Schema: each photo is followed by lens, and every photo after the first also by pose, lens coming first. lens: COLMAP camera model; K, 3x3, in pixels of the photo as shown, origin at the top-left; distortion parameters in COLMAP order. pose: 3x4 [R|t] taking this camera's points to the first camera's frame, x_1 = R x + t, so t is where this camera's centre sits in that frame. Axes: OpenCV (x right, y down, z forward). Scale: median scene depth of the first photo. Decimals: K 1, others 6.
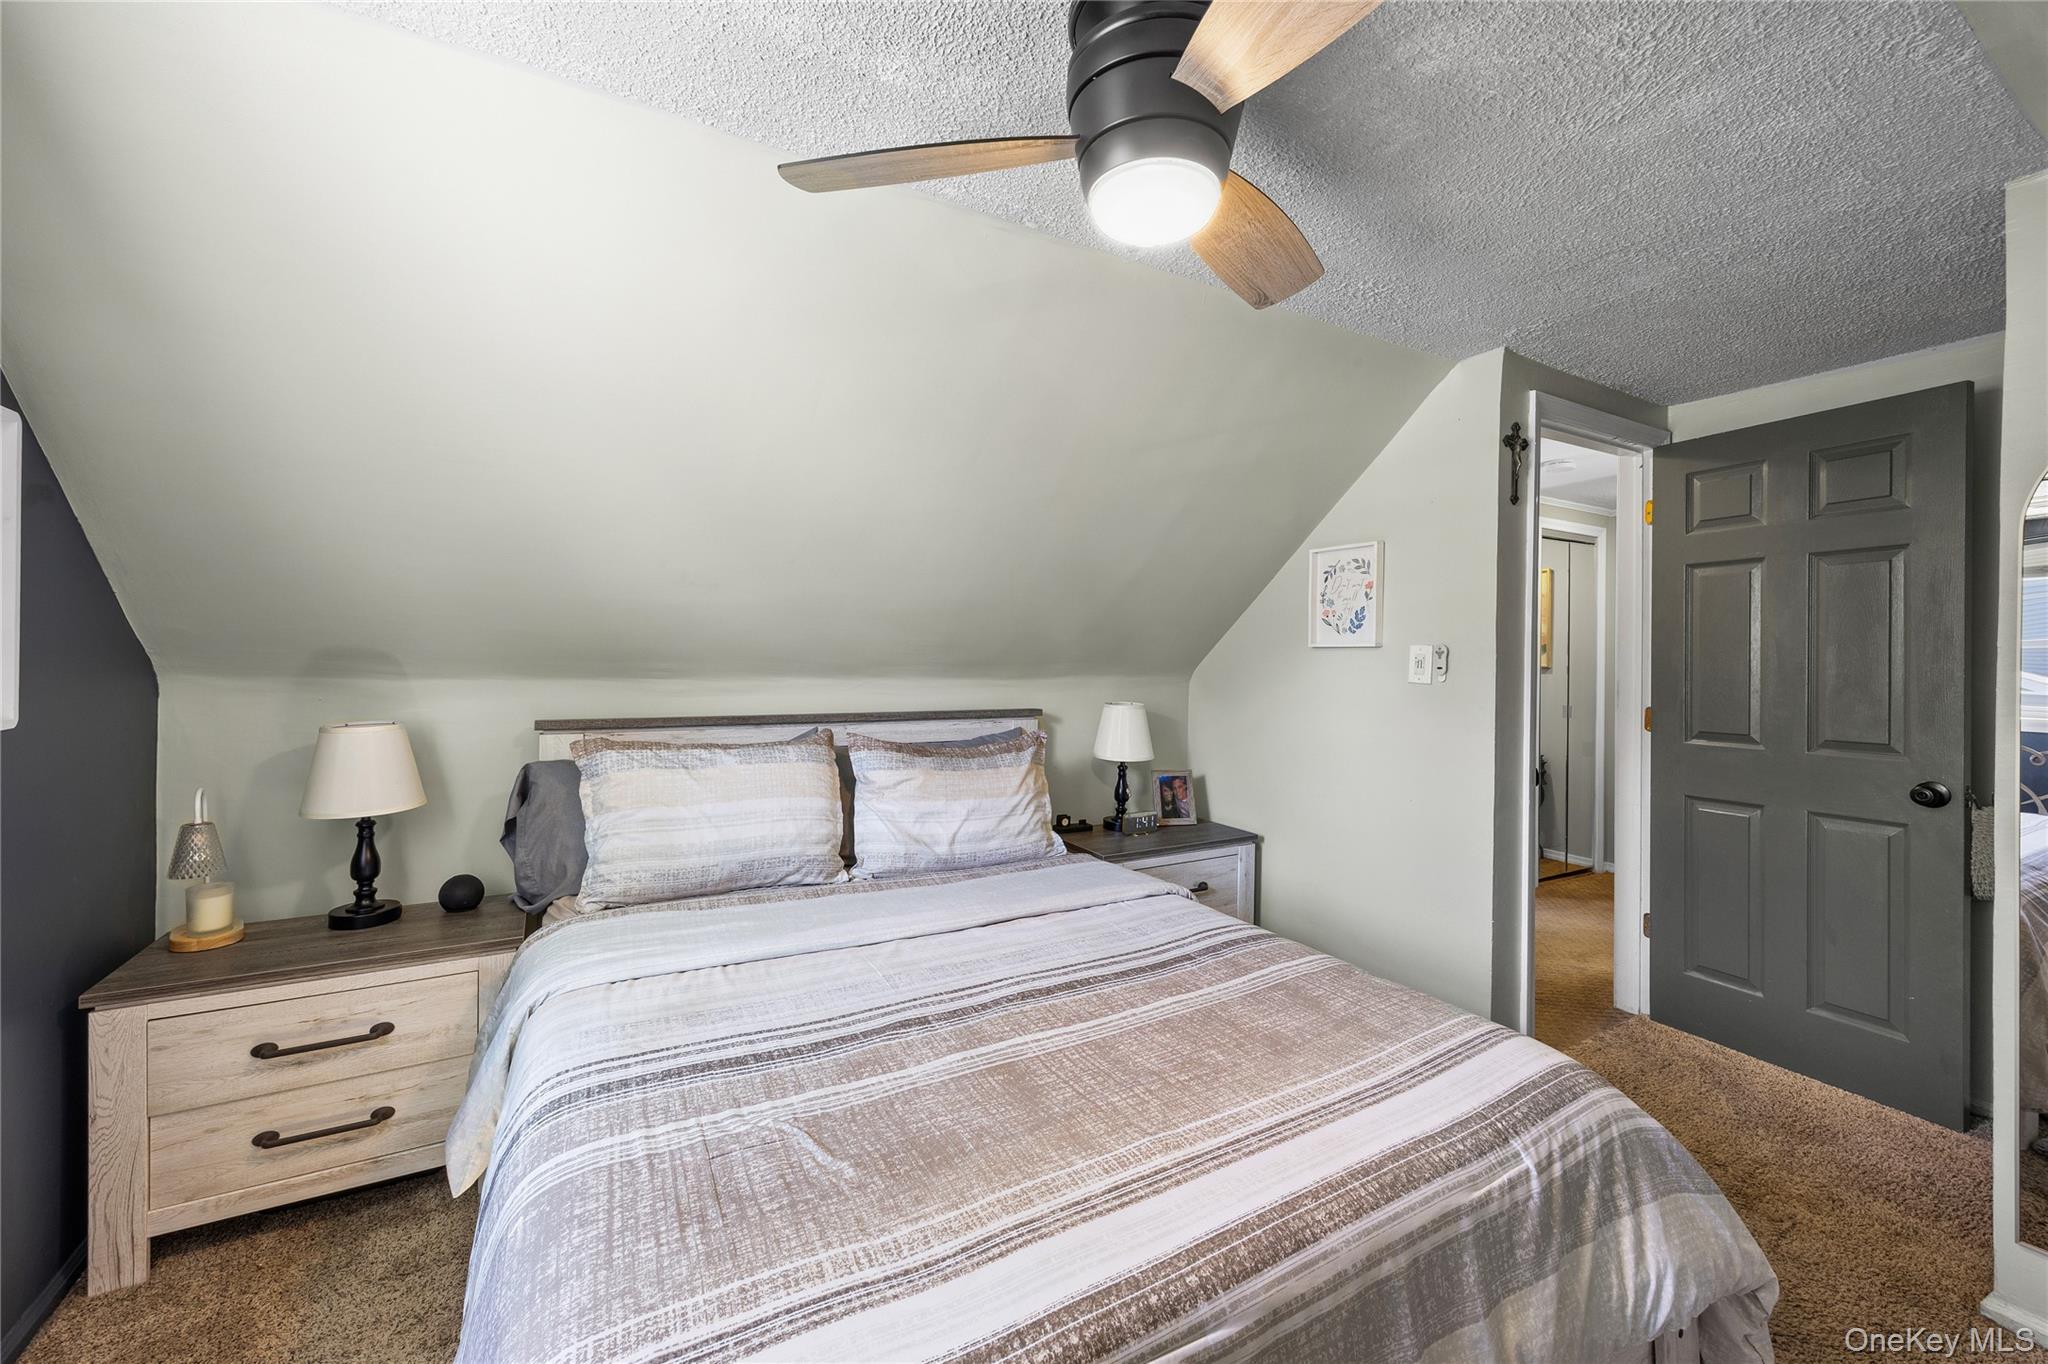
lens RADIAL K [[811.6, 0, 1031.3], [0, 811.6, 668.1], [0, 0, 1]] dist [0.008649, 0.000645]
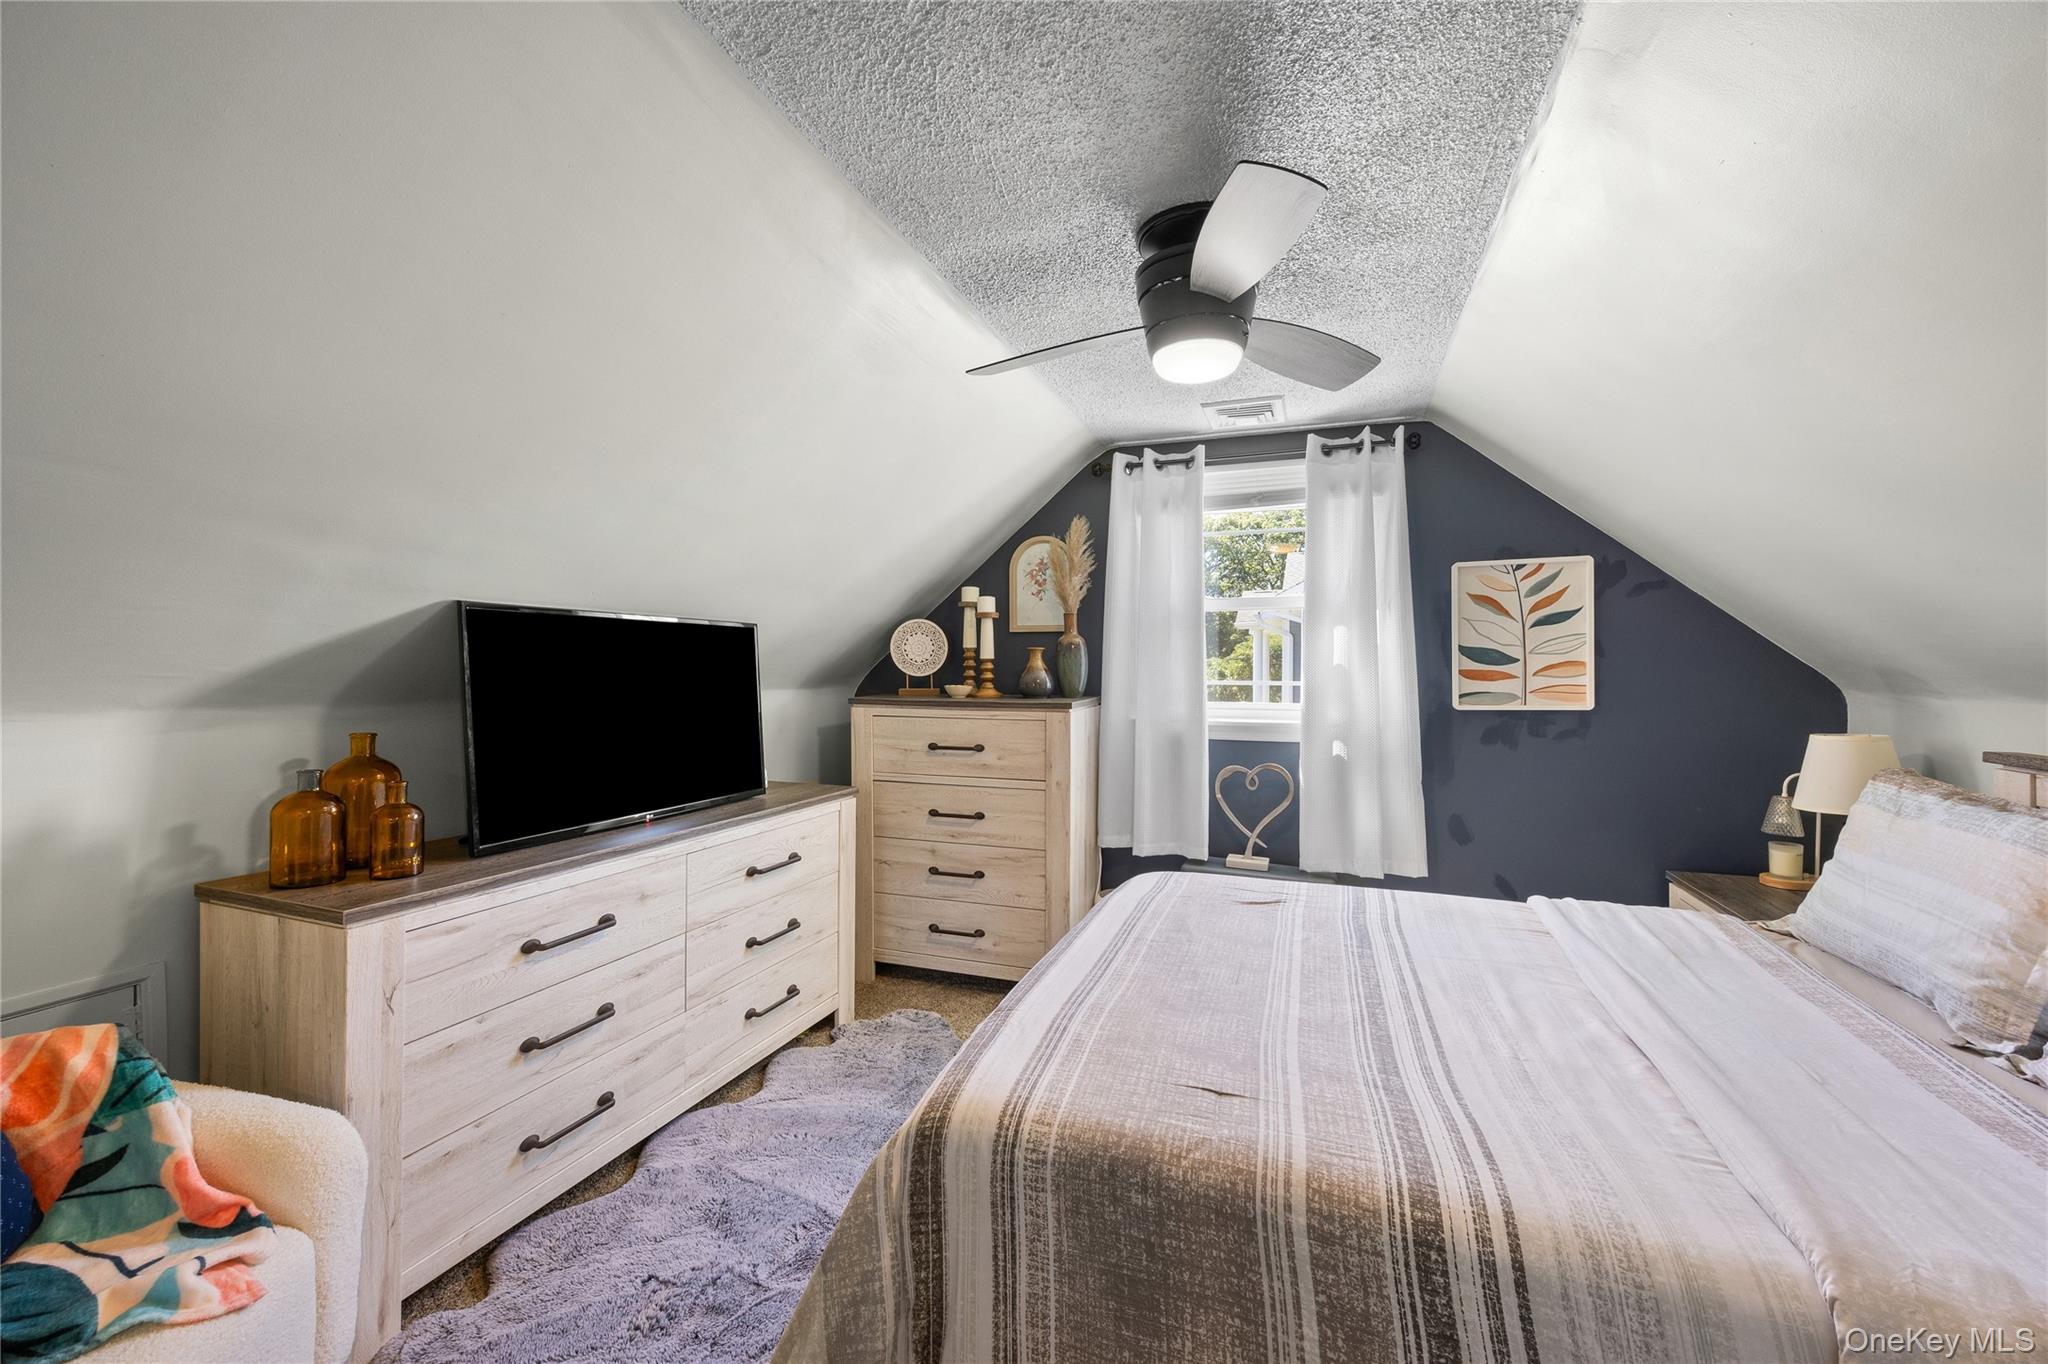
lens RADIAL K [[811.6, 0, 1024.8], [0, 811.6, 674.1], [0, 0, 1]] dist [0.008649, 0.000645]
pose [[-0.771962, -0.007317, -0.635626, 1.065476], [-0.014968, 0.999866, 0.006668, -0.008919], [0.635492, 0.014661, -0.771968, 1.563380]]
